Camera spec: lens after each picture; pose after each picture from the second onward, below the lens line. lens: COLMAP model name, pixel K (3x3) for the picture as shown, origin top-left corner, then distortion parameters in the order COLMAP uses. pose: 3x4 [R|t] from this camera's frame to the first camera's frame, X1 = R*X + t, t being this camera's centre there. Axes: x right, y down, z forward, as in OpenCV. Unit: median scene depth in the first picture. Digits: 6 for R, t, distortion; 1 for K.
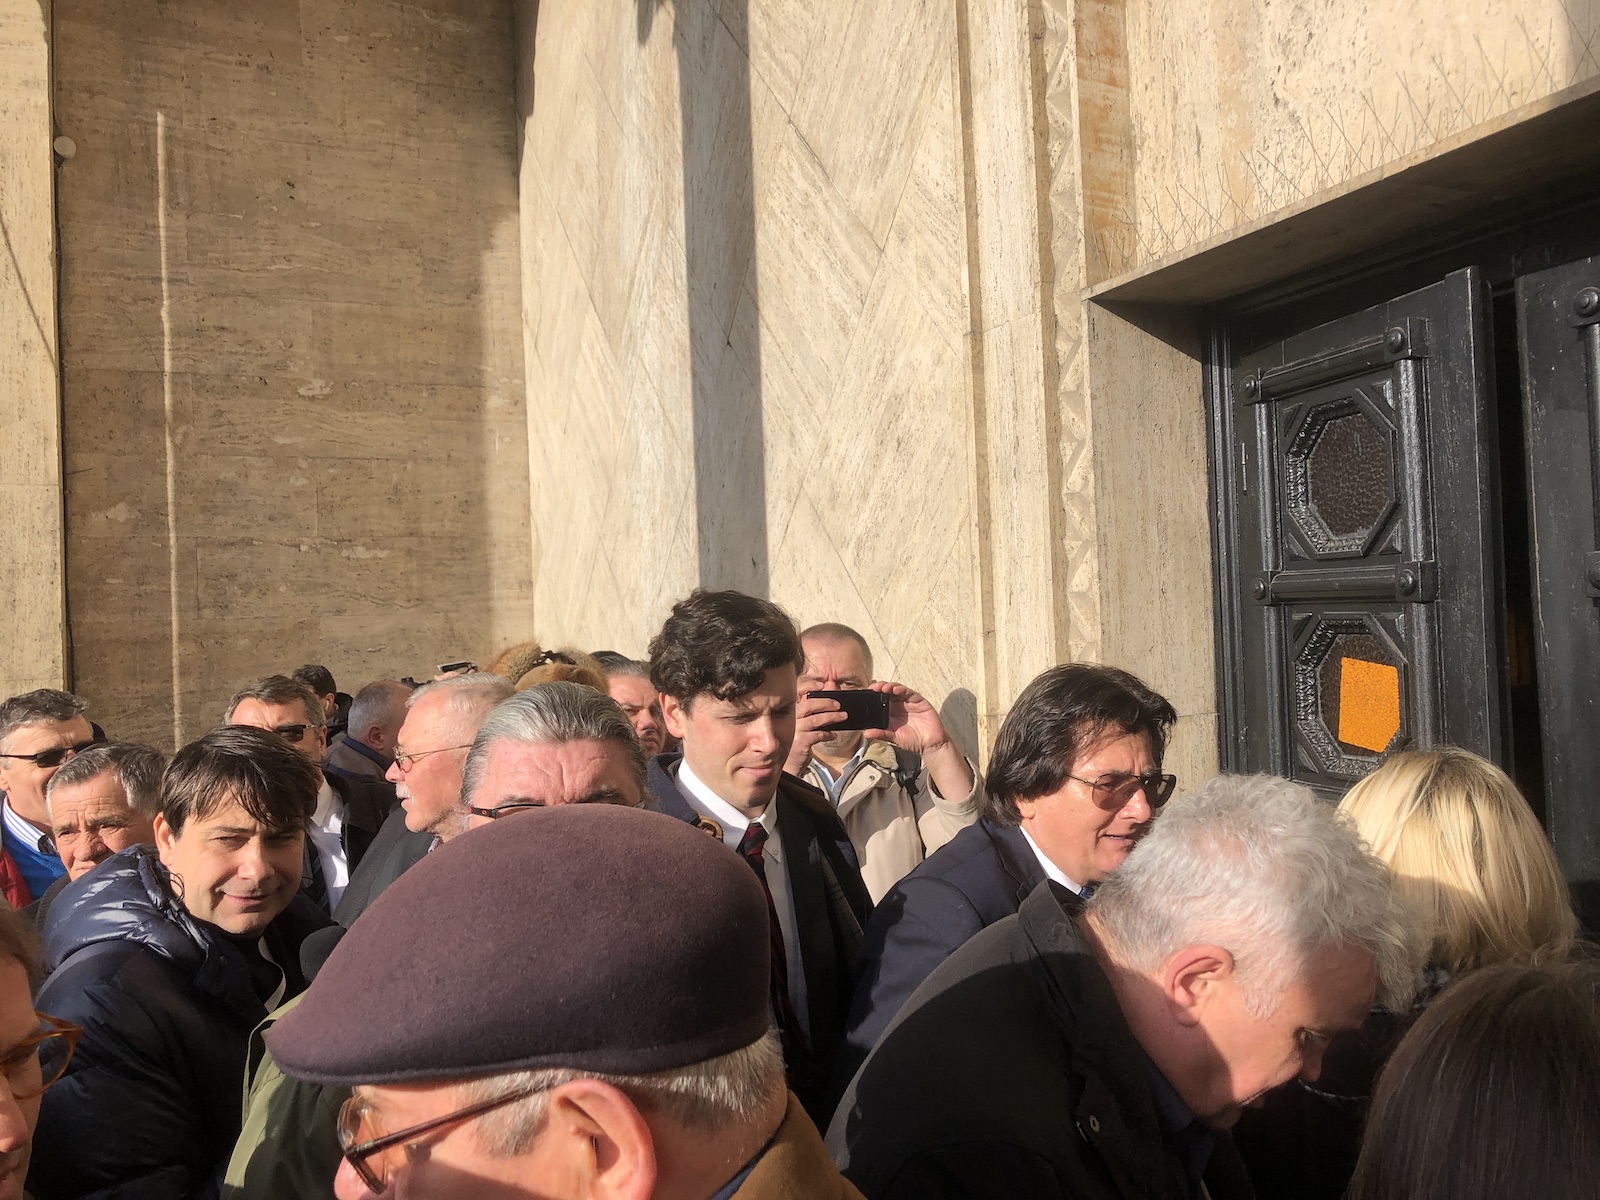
lens RADIAL K [[1457.0, 0, 794.8], [0, 1457.0, 580.8], [0, 0, 1]] dist [0.175765, -0.192428]
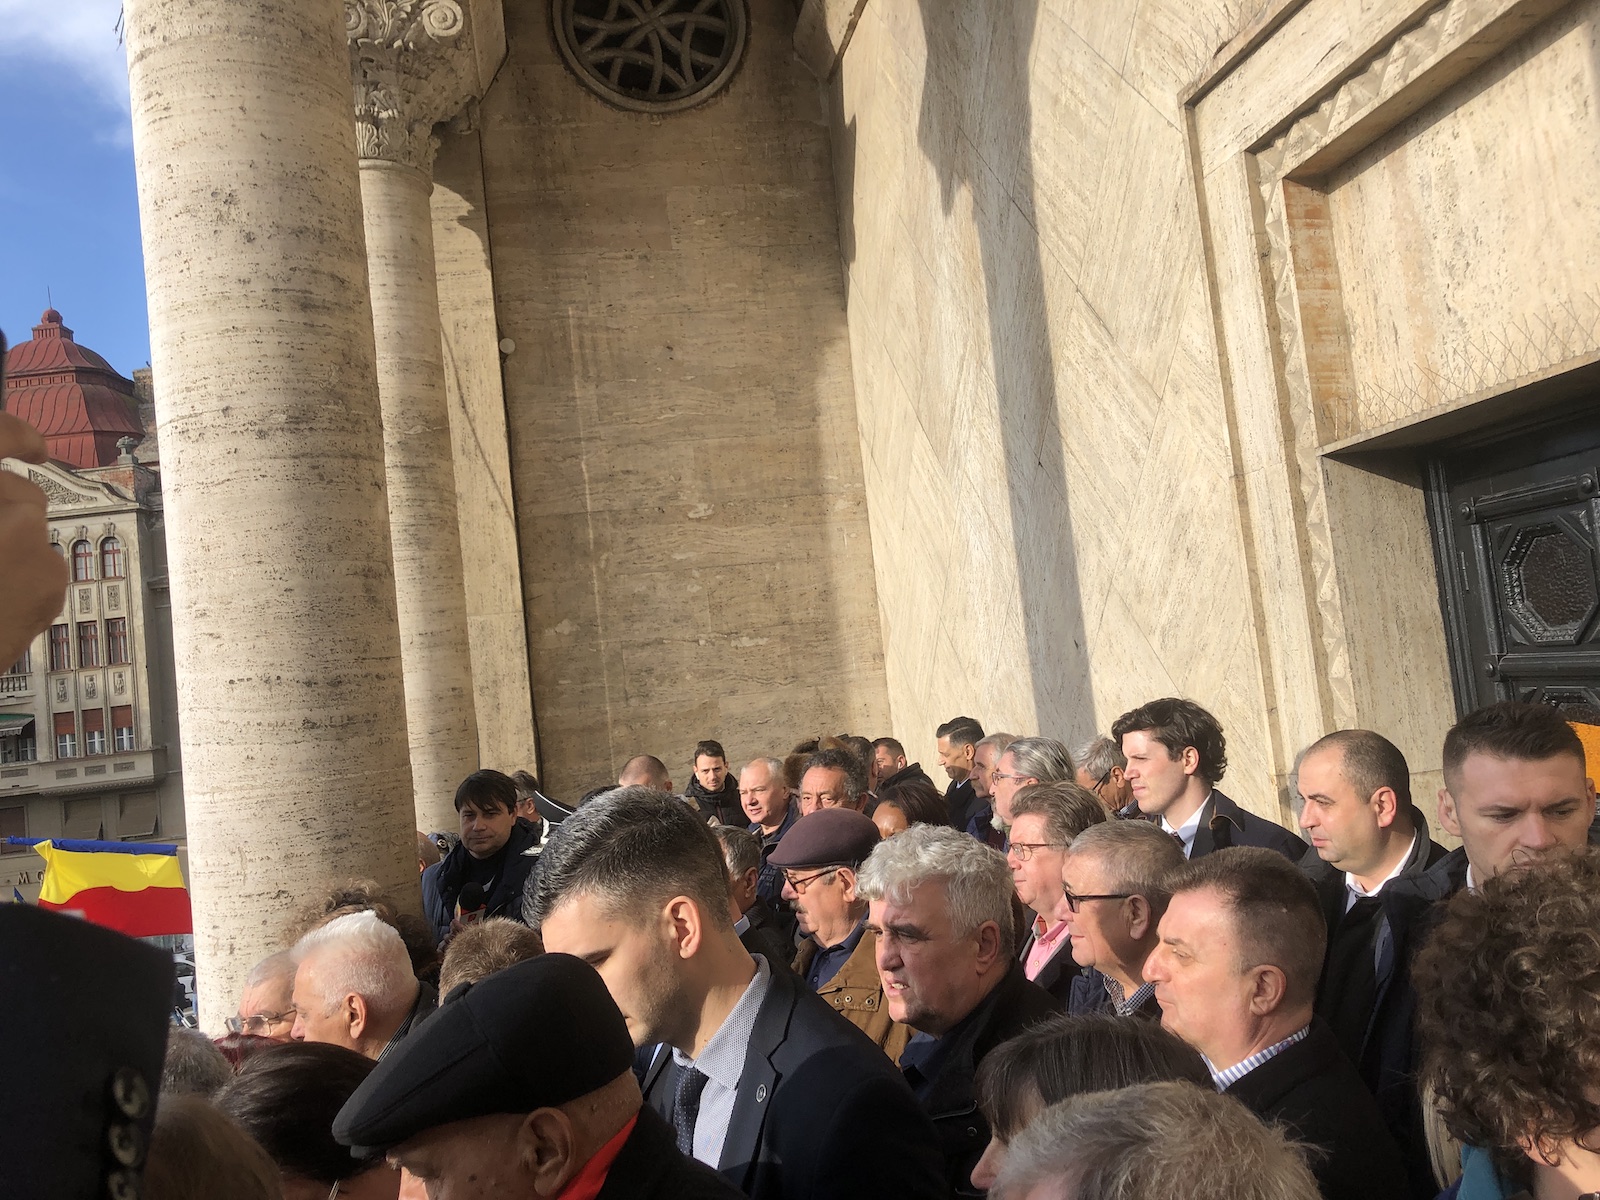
lens RADIAL K [[1409.5, 0, 801.4], [0, 1409.5, 576.8], [0, 0, 1]] dist [0.095576, -0.116202]
pose [[0.972449, -0.084690, -0.217187, 0.007878], [0.077918, 0.996174, -0.039570, -0.034776], [0.219707, 0.021557, 0.975328, -0.167105]]
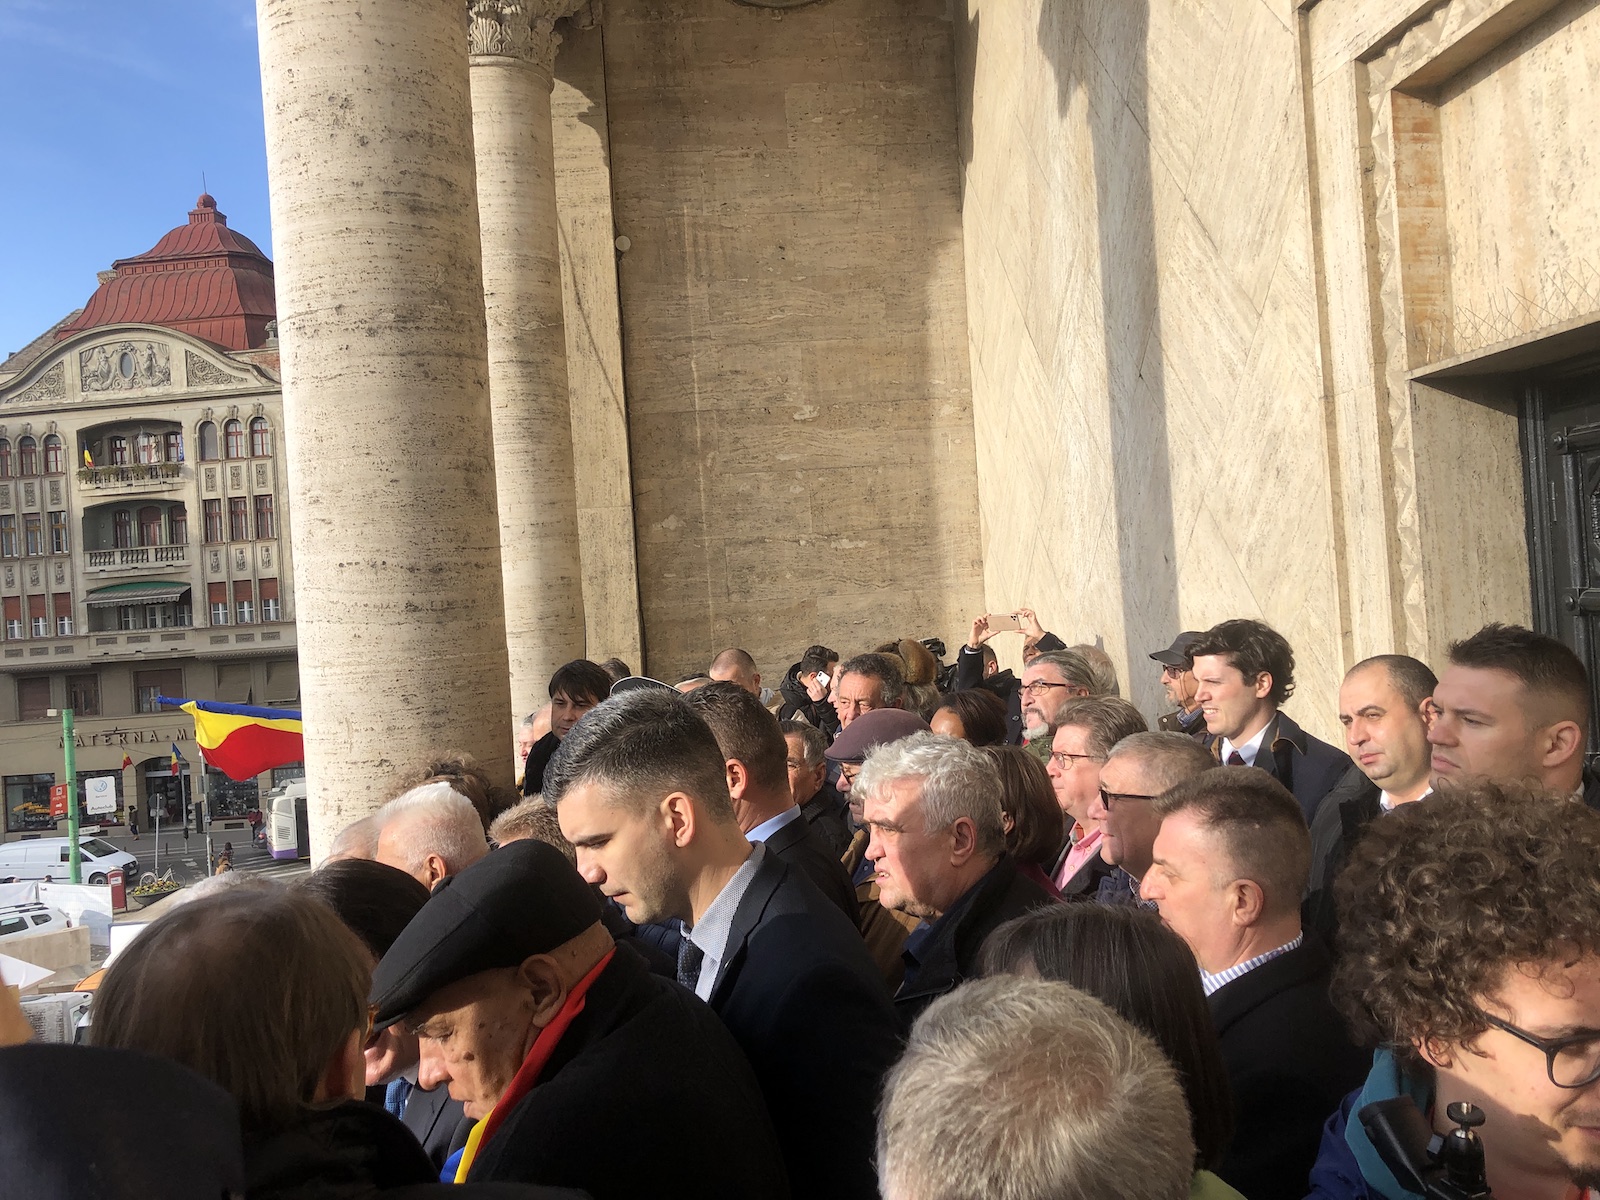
lens RADIAL K [[1403.4, 0, 790.1], [0, 1403.4, 575.0], [0, 0, 1]] dist [0.053035, 0.000383]
pose [[0.950689, -0.030752, -0.308616, 0.030543], [0.040519, 0.998859, 0.025289, -0.036705], [0.307487, -0.036547, 0.950850, -0.176963]]
